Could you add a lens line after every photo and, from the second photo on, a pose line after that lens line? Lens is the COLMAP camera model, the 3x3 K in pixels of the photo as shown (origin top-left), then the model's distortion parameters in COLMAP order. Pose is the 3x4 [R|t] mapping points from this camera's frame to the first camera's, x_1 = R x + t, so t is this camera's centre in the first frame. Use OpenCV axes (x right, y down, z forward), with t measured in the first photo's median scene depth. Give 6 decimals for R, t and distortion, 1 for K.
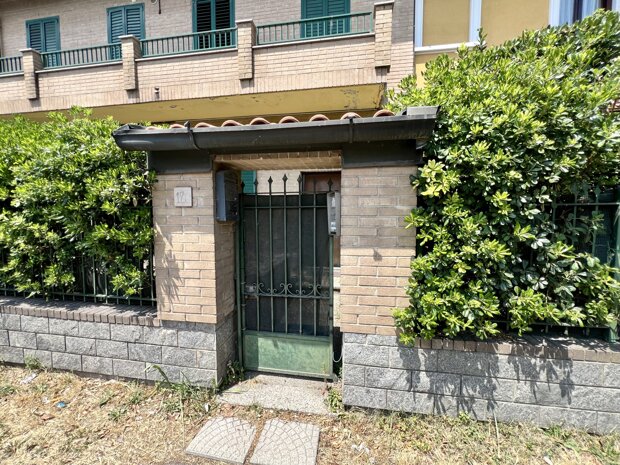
lens RADIAL K [[246.5, 0, 310.0], [0, 246.5, 231.5], [0, 0, 1]] dist [-0.001322, 0.000001]
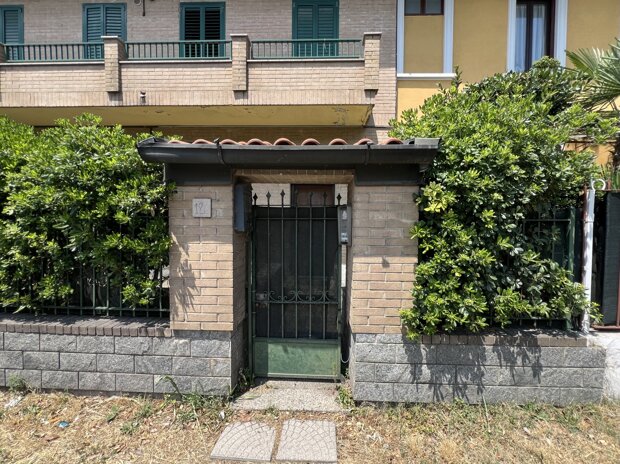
lens RADIAL K [[249.3, 0, 318.0], [0, 249.3, 232.8], [0, 0, 1]] dist [-0.001972, 0.000080]
pose [[0.992281, 0.005711, 0.123880, -0.162565], [-0.001594, 0.999444, -0.033306, -0.001768], [-0.124002, 0.032852, 0.991738, -0.094042]]
